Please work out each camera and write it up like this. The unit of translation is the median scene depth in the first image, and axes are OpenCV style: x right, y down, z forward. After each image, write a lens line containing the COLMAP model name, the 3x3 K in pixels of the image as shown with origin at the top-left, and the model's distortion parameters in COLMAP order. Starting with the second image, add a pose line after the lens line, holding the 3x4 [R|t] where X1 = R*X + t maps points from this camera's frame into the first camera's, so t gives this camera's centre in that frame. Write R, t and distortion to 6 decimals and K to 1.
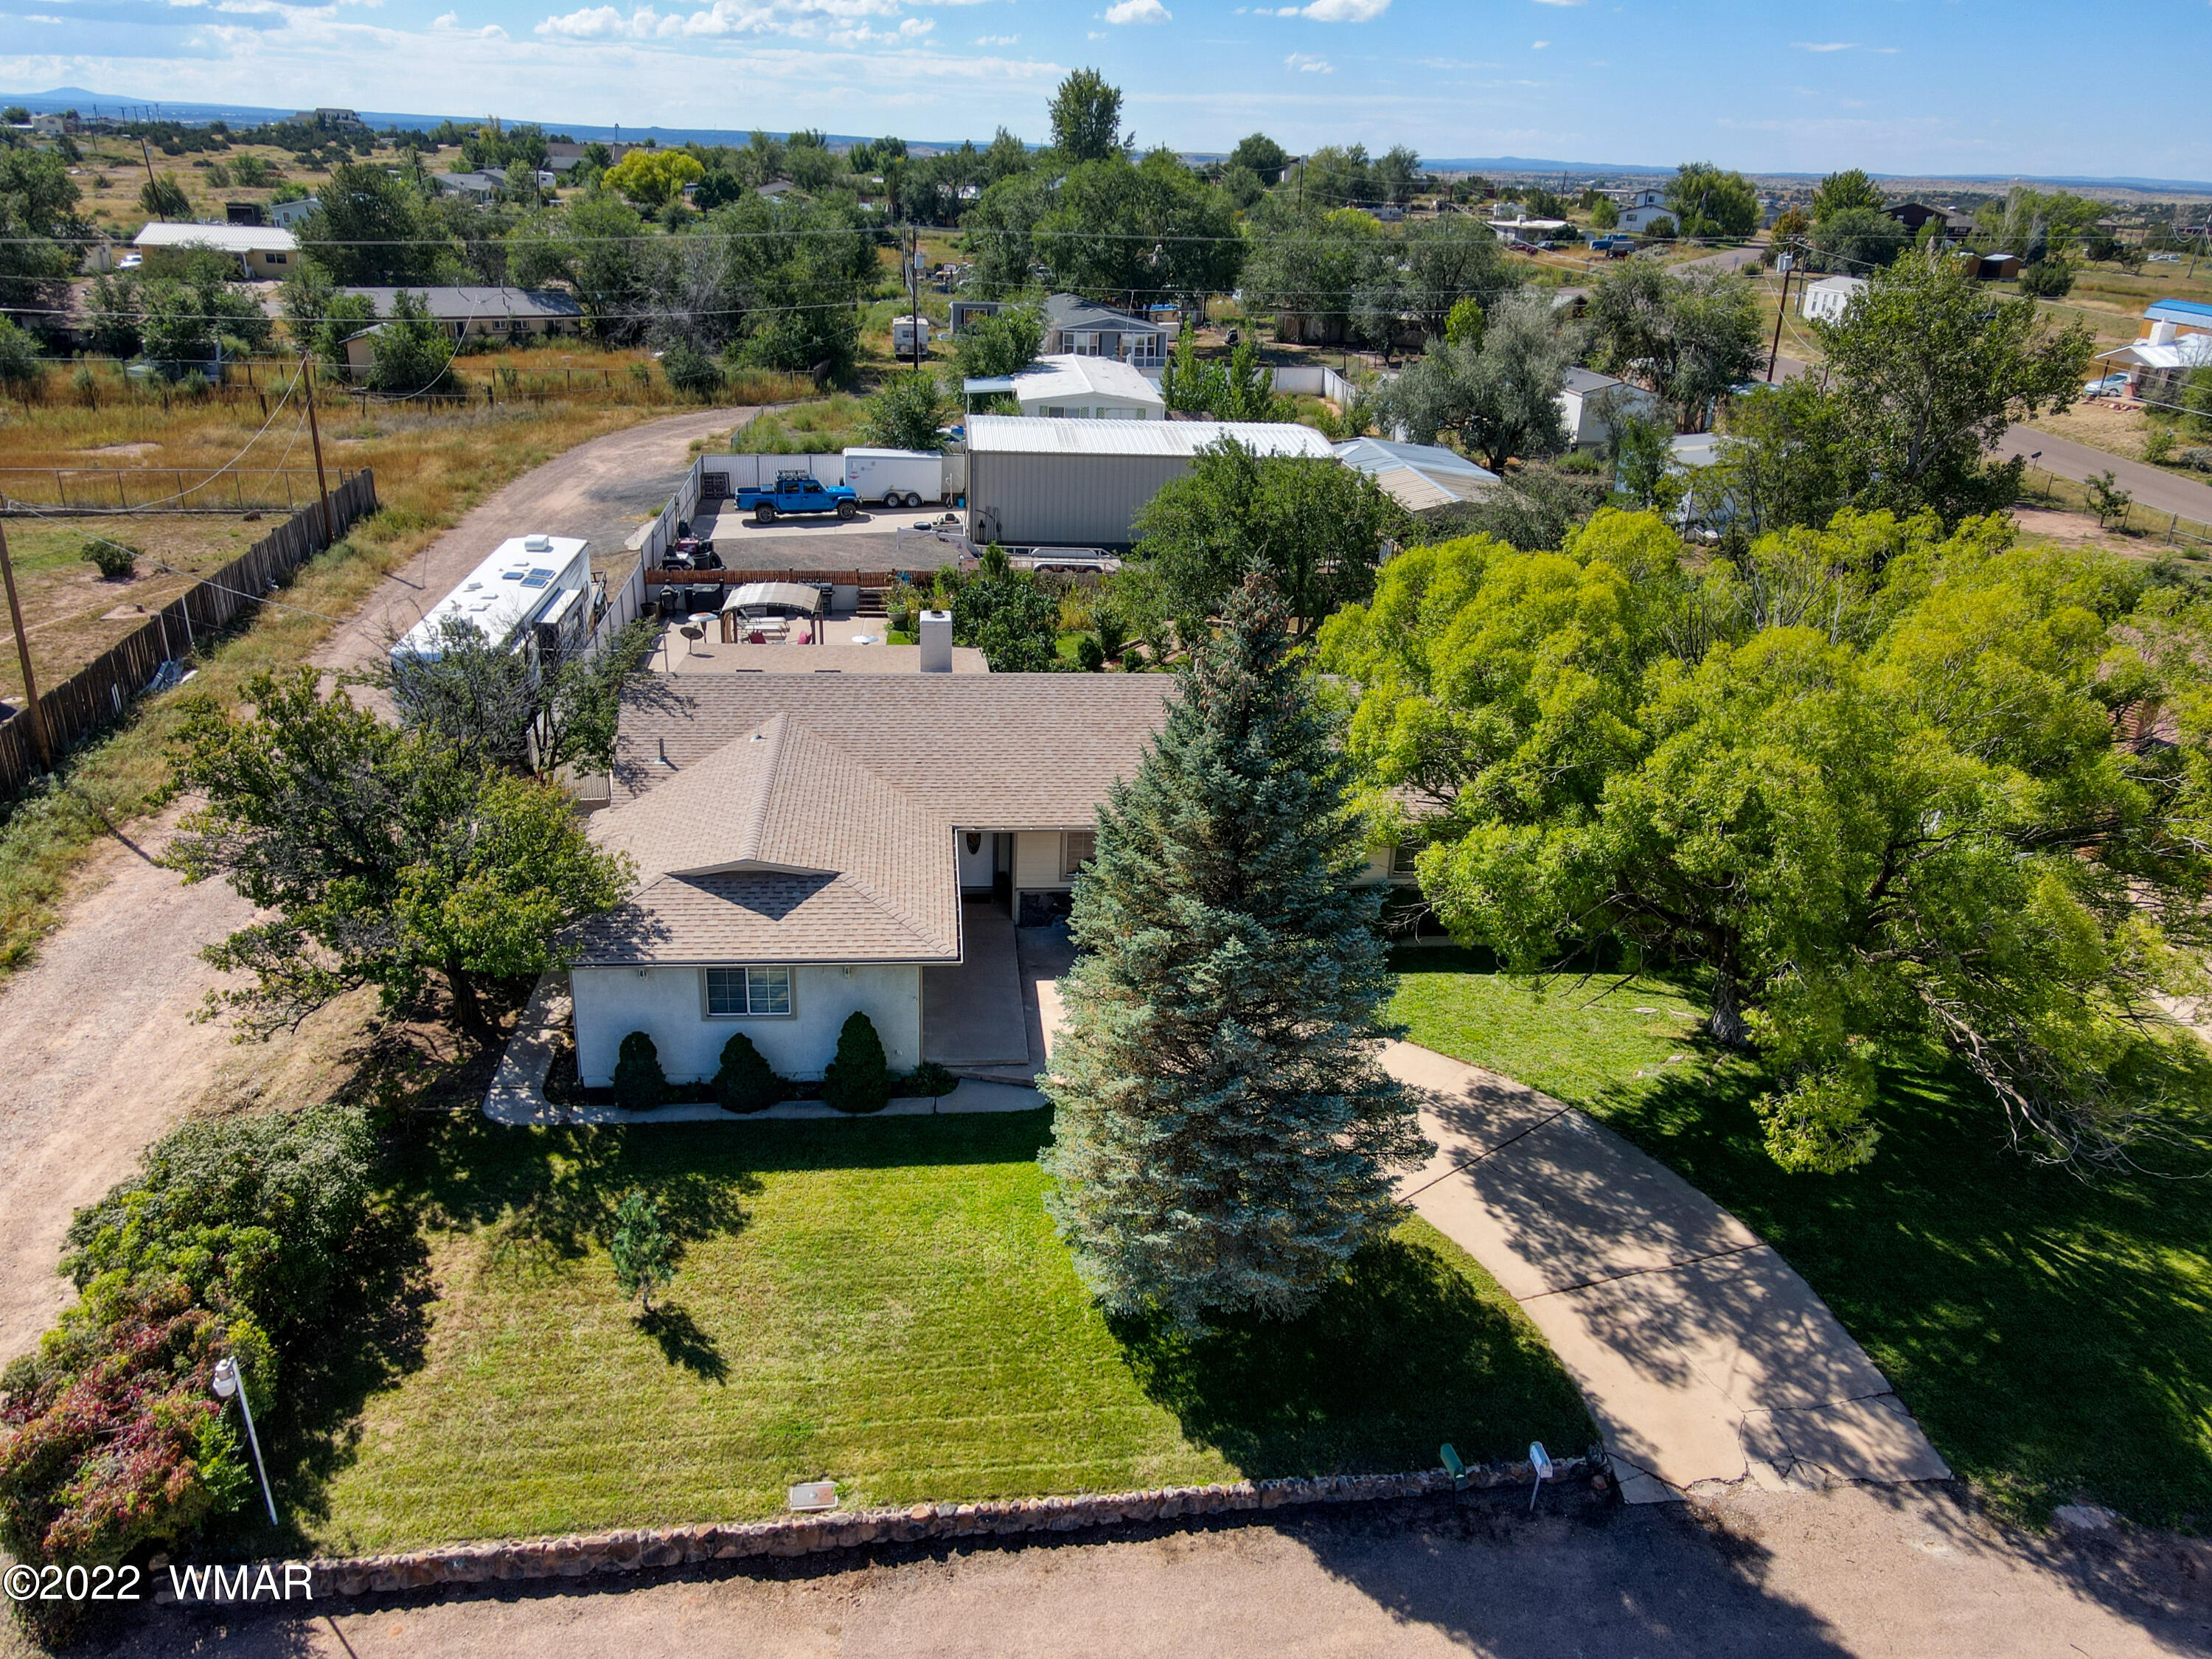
lens RADIAL K [[1622.1, 0, 1110.0], [0, 1622.1, 789.5], [0, 0, 1]] dist [0.023591, -0.013428]
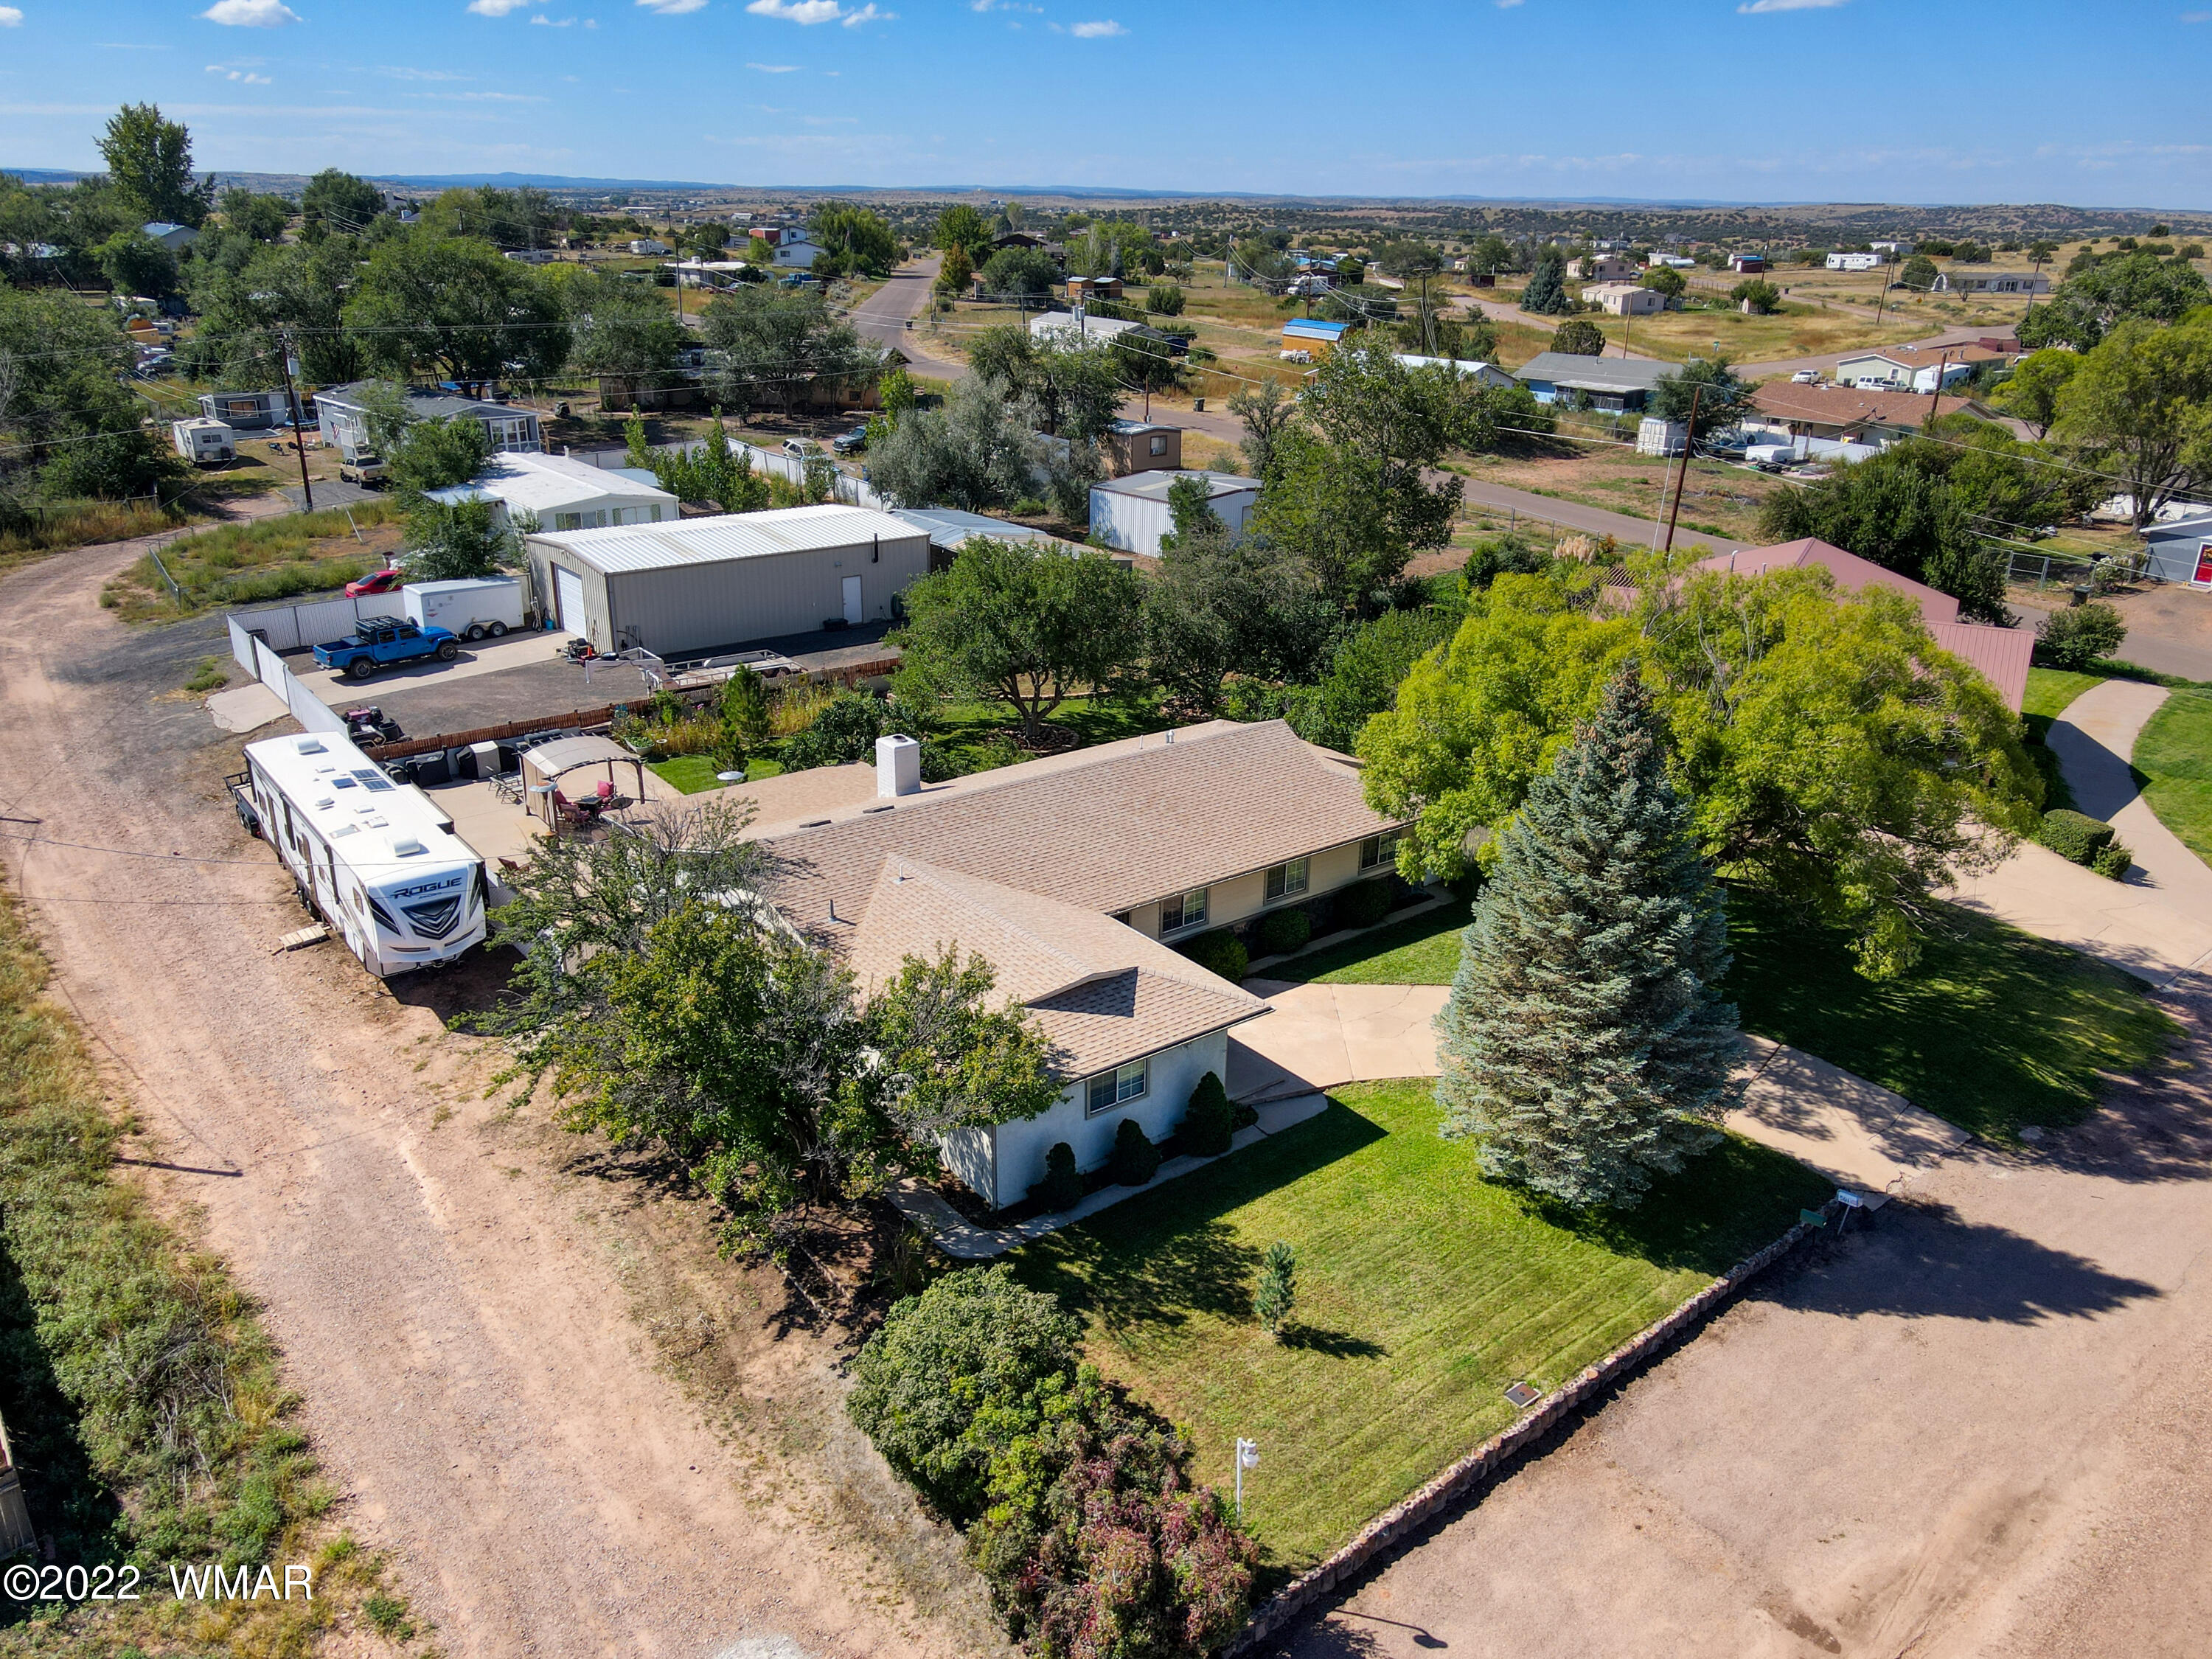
lens RADIAL K [[1622.1, 0, 1110.0], [0, 1622.1, 789.5], [0, 0, 1]] dist [0.023591, -0.013428]
pose [[0.852766, -0.199712, 0.482603, -0.870594], [0.204117, 0.977956, 0.044023, -0.157031], [-0.480757, 0.060966, 0.874732, -0.038221]]
